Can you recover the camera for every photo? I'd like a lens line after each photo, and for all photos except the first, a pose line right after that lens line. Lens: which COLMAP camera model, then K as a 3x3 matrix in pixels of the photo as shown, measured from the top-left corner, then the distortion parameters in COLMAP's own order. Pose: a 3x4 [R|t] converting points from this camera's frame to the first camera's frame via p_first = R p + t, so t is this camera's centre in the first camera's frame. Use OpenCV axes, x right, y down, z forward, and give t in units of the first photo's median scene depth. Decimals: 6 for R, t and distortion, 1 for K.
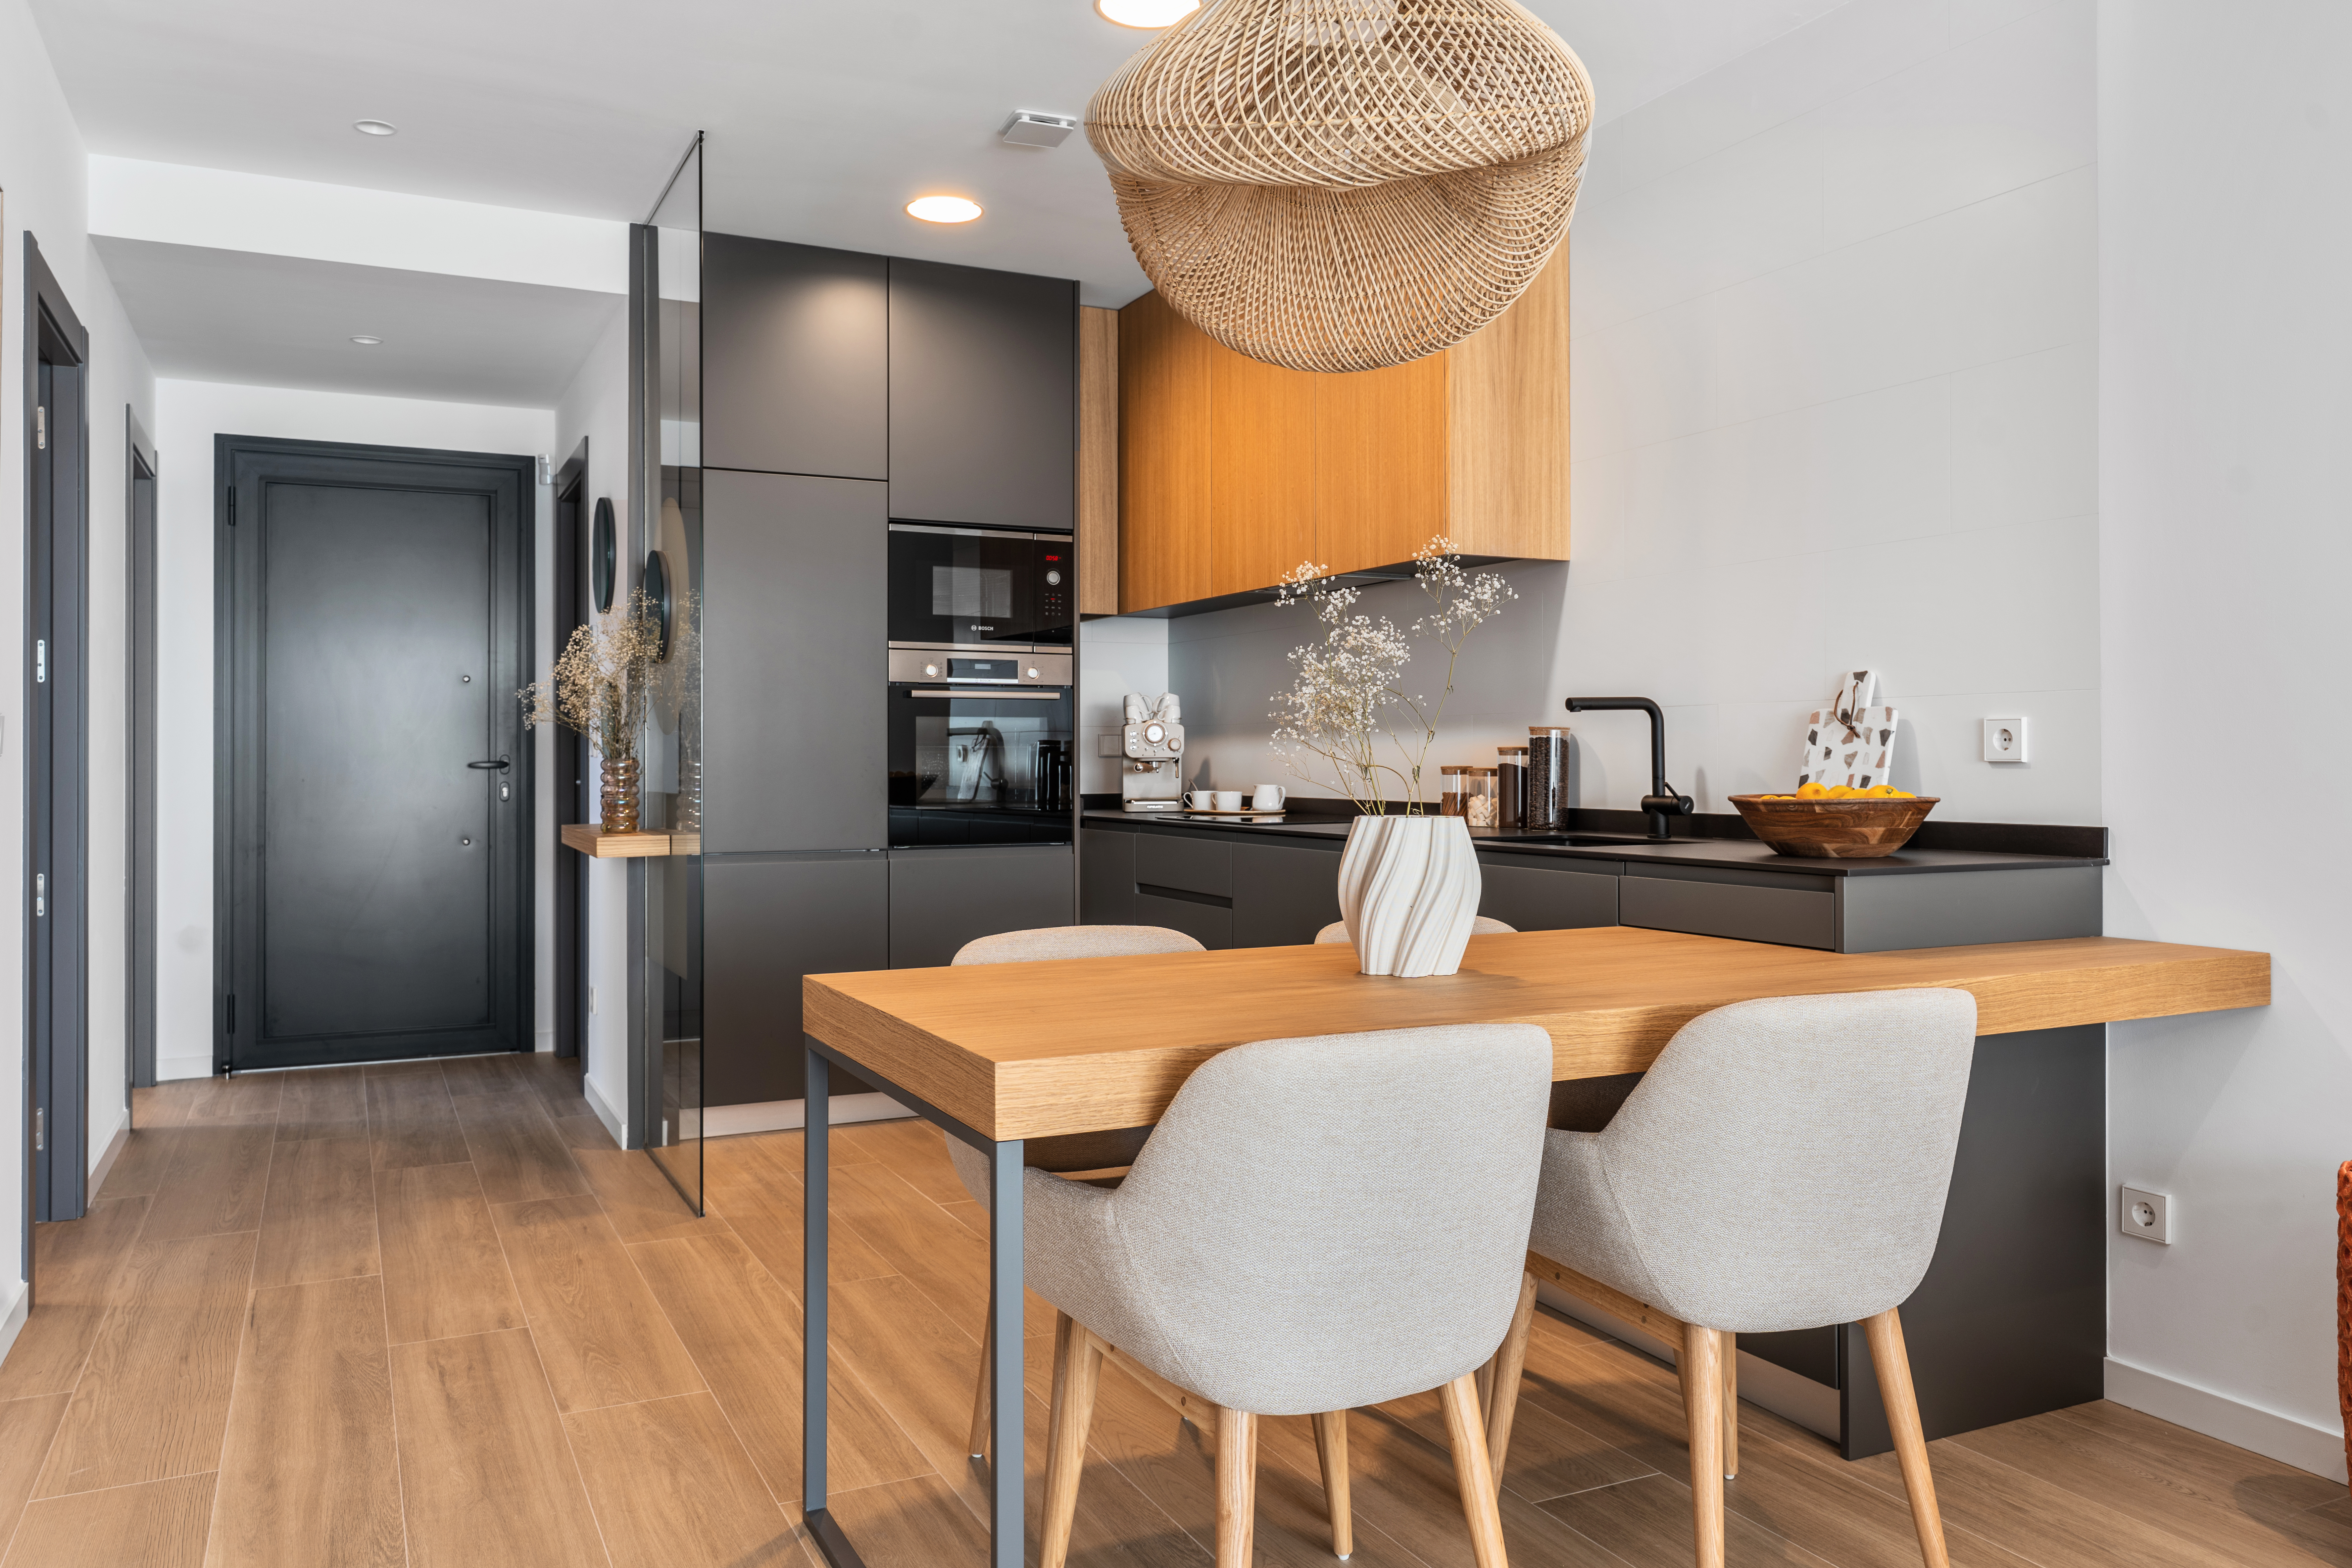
lens RADIAL K [[1716.5, 0, 1189.2], [0, 1716.5, 776.2], [0, 0, 1]] dist [-0.004559, 0.007611]
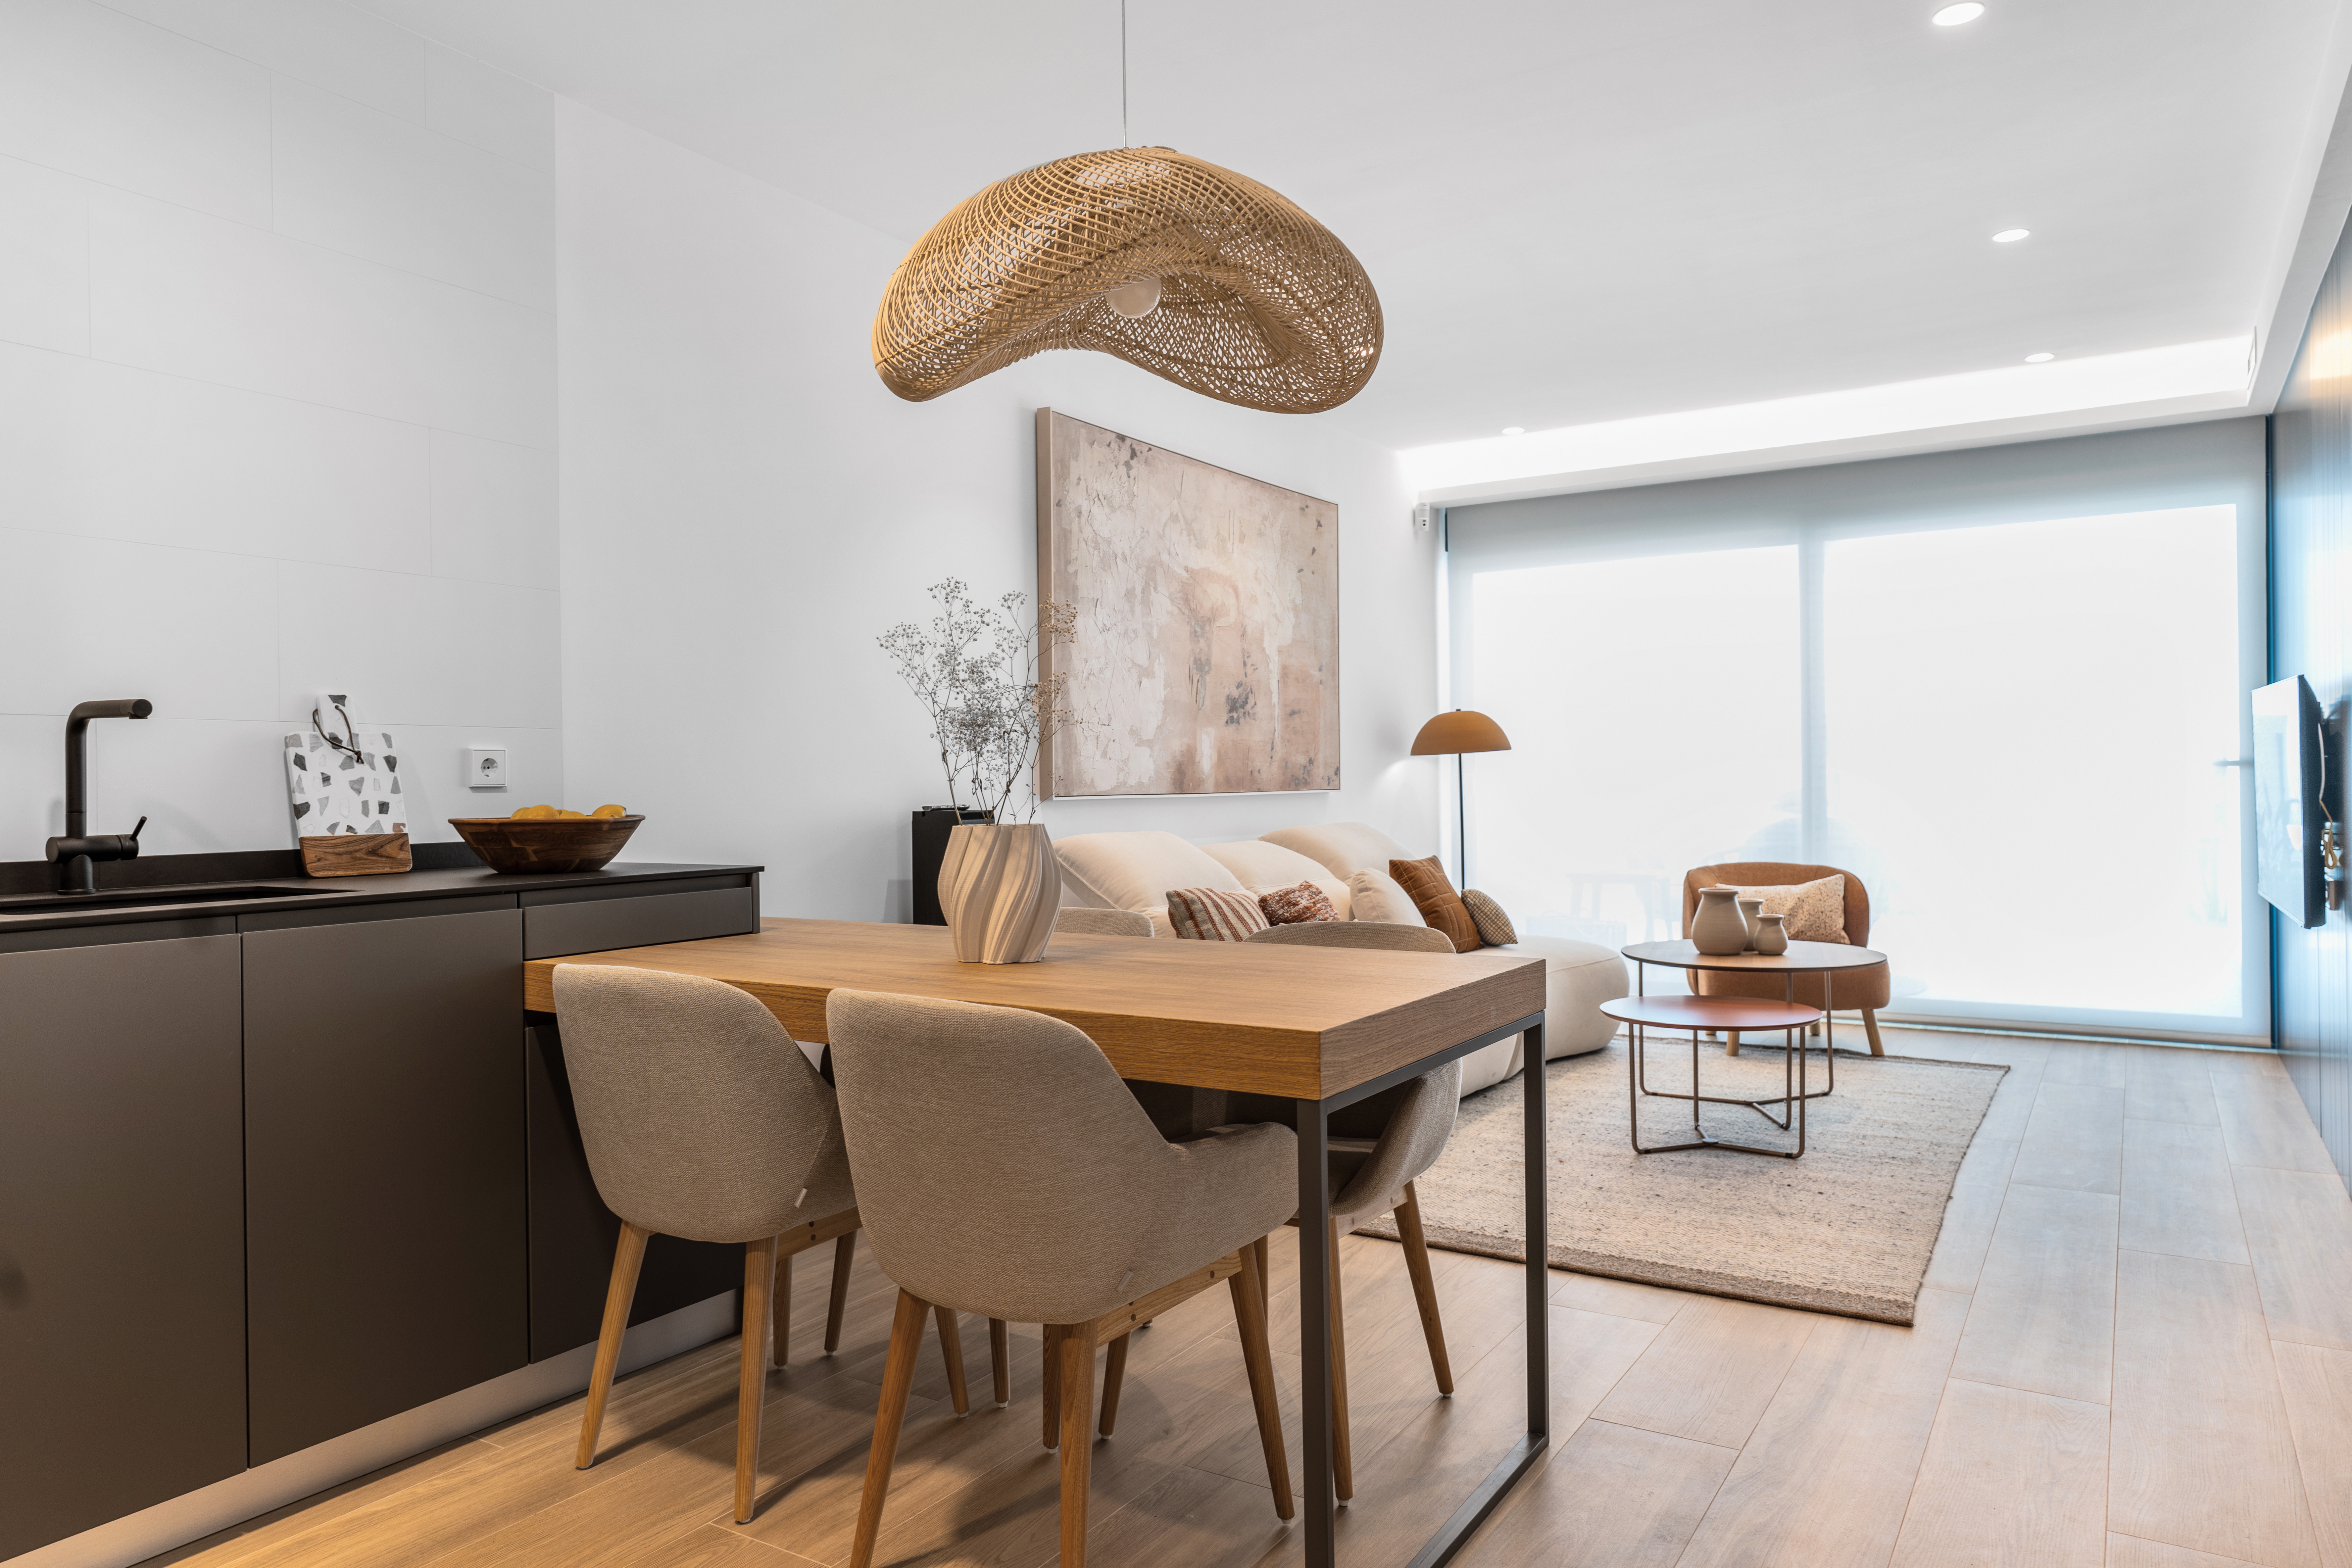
lens RADIAL K [[1585.5, 0, 1166.2], [0, 1585.5, 782.3], [0, 0, 1]] dist [0.003152, 0.002573]
pose [[-0.525019, 0.009631, 0.851036, -0.510279], [0.022059, 0.999754, 0.002294, -0.002817], [-0.850805, 0.019978, -0.525102, 0.887985]]
